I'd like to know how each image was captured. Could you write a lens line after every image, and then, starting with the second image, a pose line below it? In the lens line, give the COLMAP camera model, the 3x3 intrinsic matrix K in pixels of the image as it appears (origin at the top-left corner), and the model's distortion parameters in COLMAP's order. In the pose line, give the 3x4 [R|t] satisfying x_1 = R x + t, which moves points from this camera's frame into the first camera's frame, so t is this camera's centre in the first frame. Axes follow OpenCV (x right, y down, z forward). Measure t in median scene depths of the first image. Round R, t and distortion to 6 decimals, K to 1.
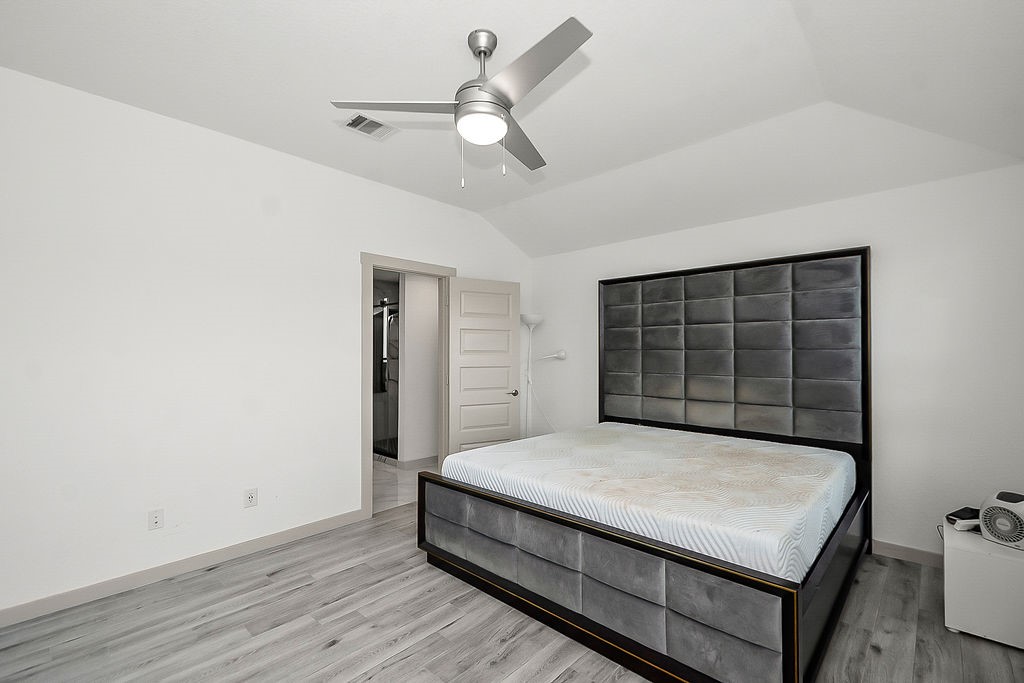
lens RADIAL K [[447.6, 0, 503.6], [0, 447.6, 349.3], [0, 0, 1]] dist [0.017777, -0.000159]
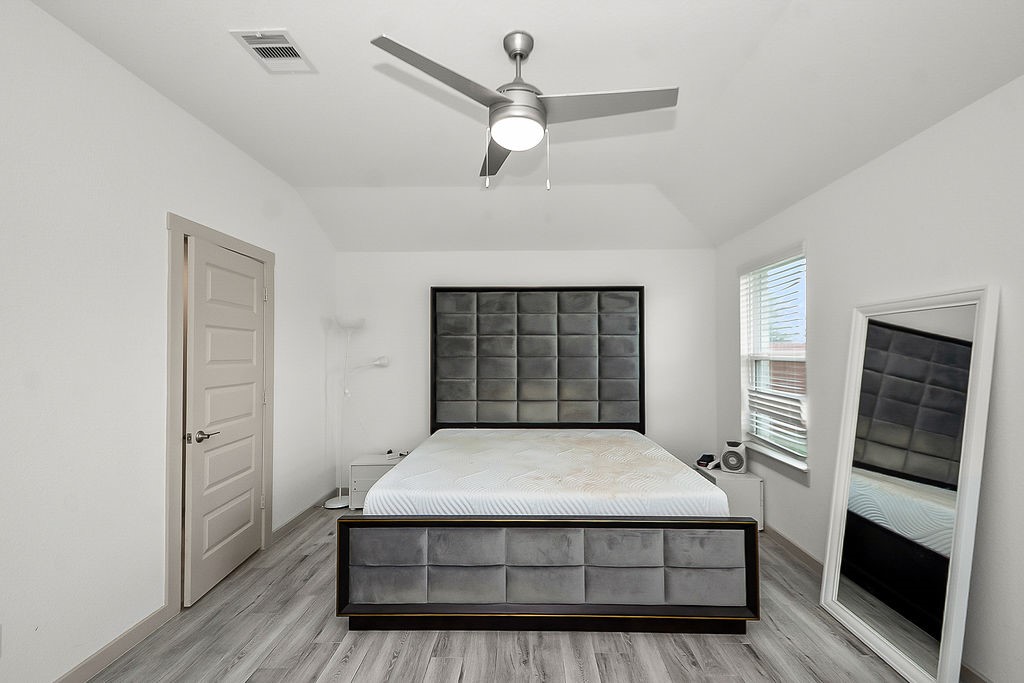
lens RADIAL K [[459.9, 0, 514.2], [0, 459.9, 344.8], [0, 0, 1]] dist [0.023951, -0.000236]
pose [[0.741434, 0.010104, 0.670950, -0.439821], [-0.002683, 0.999923, -0.012093, -0.018115], [-0.671021, 0.007166, 0.741404, 0.165582]]
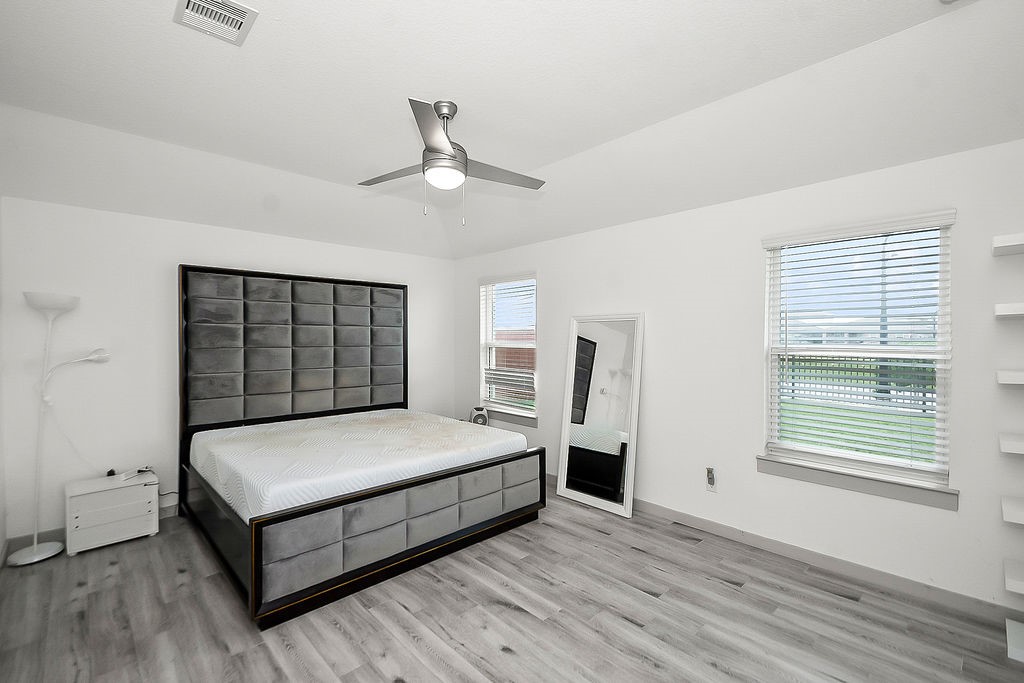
lens RADIAL K [[456.4, 0, 514.8], [0, 456.4, 348.4], [0, 0, 1]] dist [0.017962, -0.001049]
pose [[0.051820, -0.022639, 0.998400, -0.800590], [-0.005964, 0.999718, 0.022979, -0.029066], [-0.998639, -0.007146, 0.051671, 0.452737]]
